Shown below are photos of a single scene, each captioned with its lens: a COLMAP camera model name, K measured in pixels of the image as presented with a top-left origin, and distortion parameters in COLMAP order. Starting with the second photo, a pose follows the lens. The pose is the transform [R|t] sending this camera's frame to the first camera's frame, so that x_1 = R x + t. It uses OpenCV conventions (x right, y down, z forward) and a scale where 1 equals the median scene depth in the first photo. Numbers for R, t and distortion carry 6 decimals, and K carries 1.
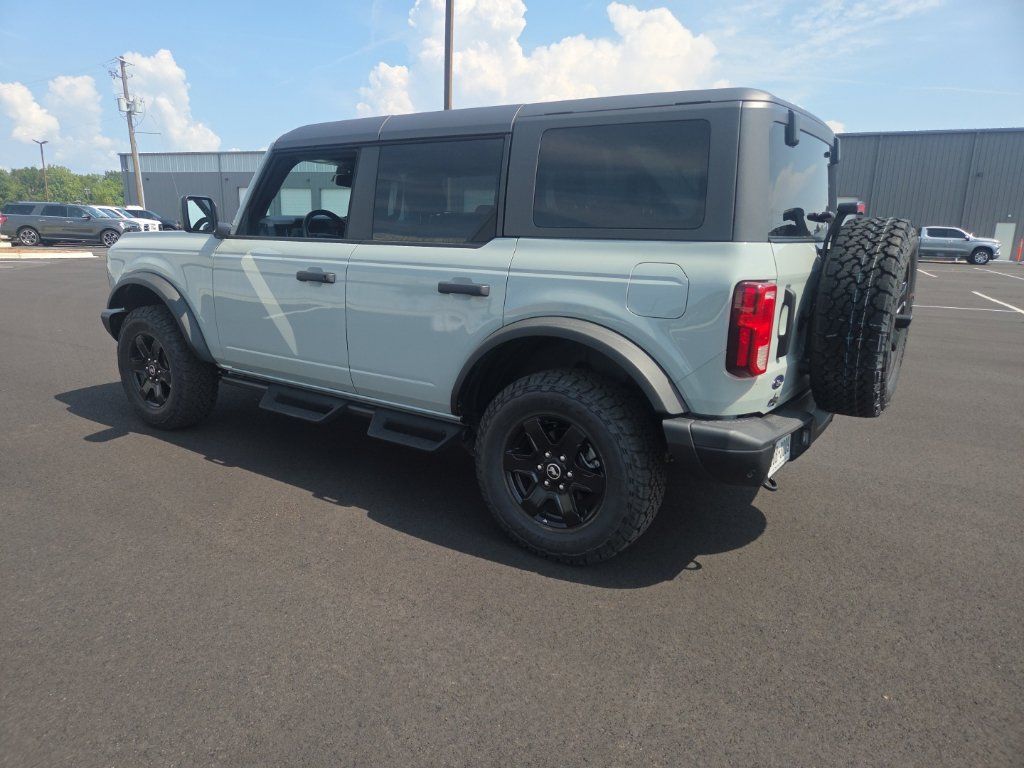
lens RADIAL K [[688.0, 0, 497.4], [0, 688.0, 387.2], [0, 0, 1]] dist [0.074219, -0.064349]
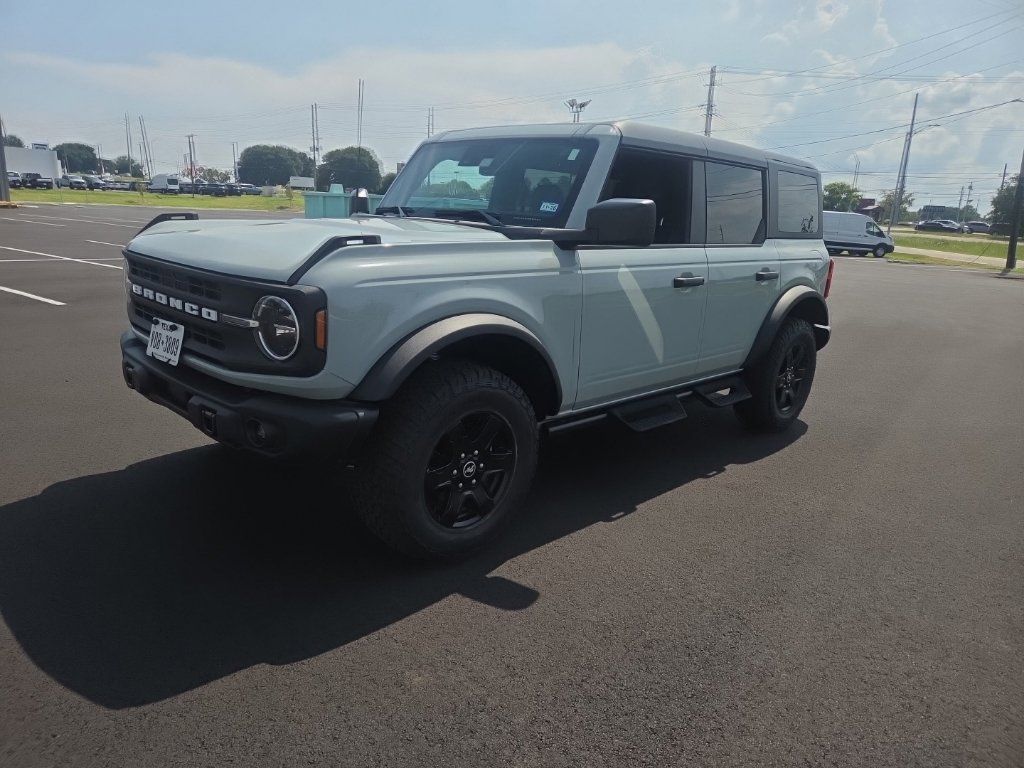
lens RADIAL K [[688.0, 0, 497.4], [0, 688.0, 387.2], [0, 0, 1]] dist [0.074219, -0.064349]
pose [[0.181561, -0.255599, 0.949581, -1.637627], [0.172283, 0.958963, 0.225184, -0.354270], [-0.968171, 0.122712, 0.218146, 1.298969]]
